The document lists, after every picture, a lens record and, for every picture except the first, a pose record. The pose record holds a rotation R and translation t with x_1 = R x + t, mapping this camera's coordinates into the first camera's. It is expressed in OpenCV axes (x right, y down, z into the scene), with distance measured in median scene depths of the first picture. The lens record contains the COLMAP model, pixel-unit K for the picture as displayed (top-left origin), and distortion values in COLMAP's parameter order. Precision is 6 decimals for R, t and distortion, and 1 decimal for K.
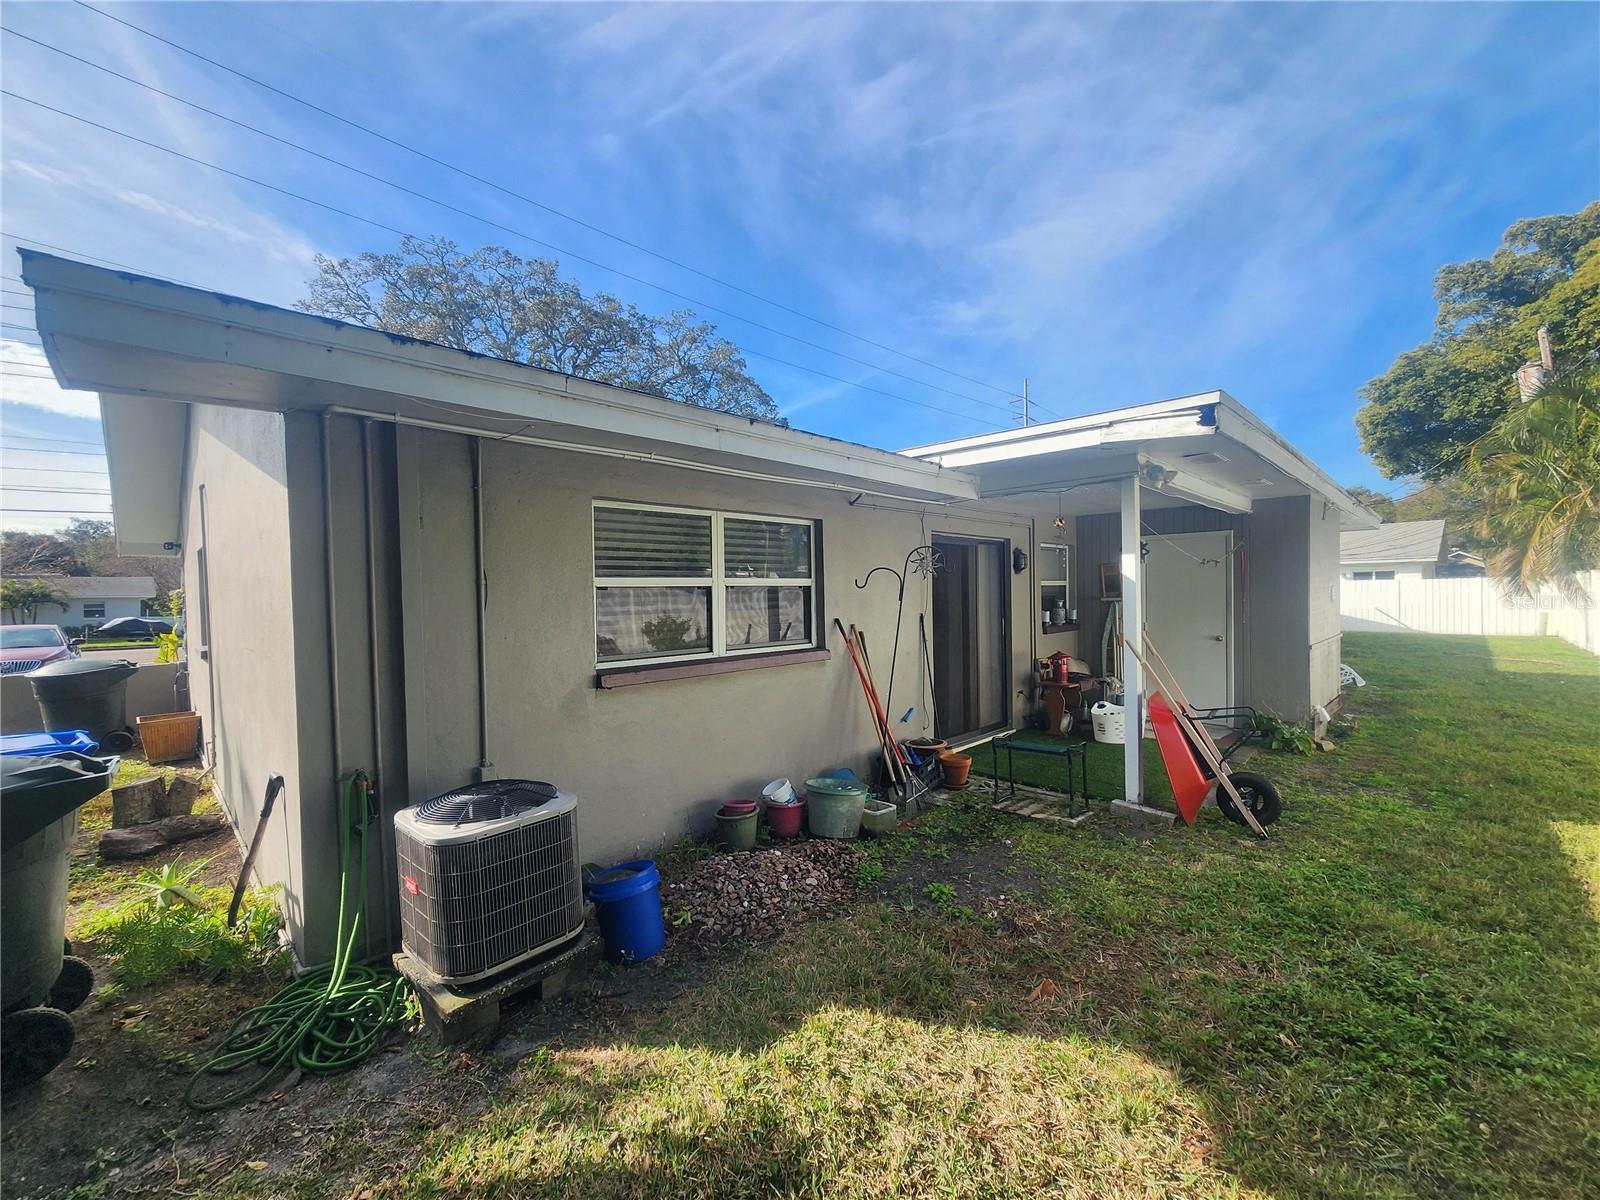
lens RADIAL K [[660.4, 0, 791.6], [0, 660.4, 597.3], [0, 0, 1]] dist [0.003576, 0.001098]
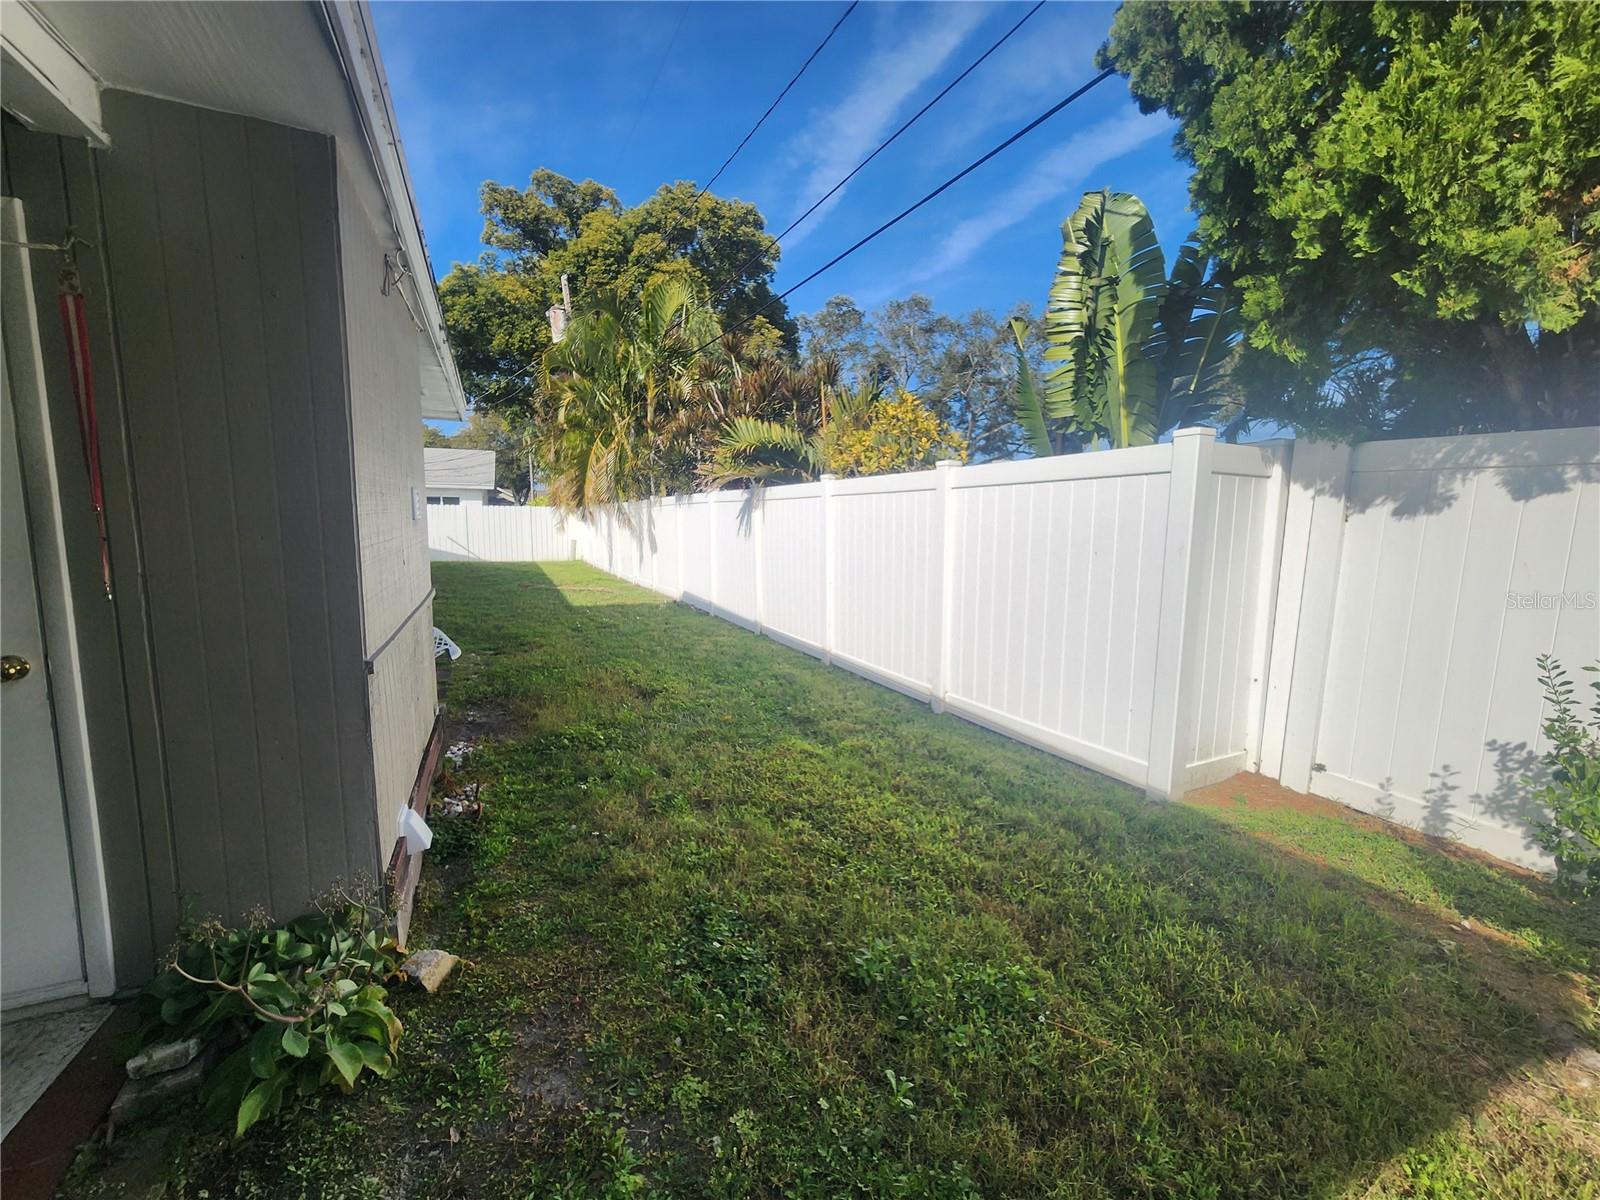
lens RADIAL K [[660.4, 0, 792.3], [0, 660.4, 596.9], [0, 0, 1]] dist [0.003576, 0.001098]
pose [[0.345849, -0.087241, 0.934226, 0.190397], [-0.009332, 0.995299, 0.096399, 0.006965], [-0.938244, -0.042057, 0.343409, 0.238439]]
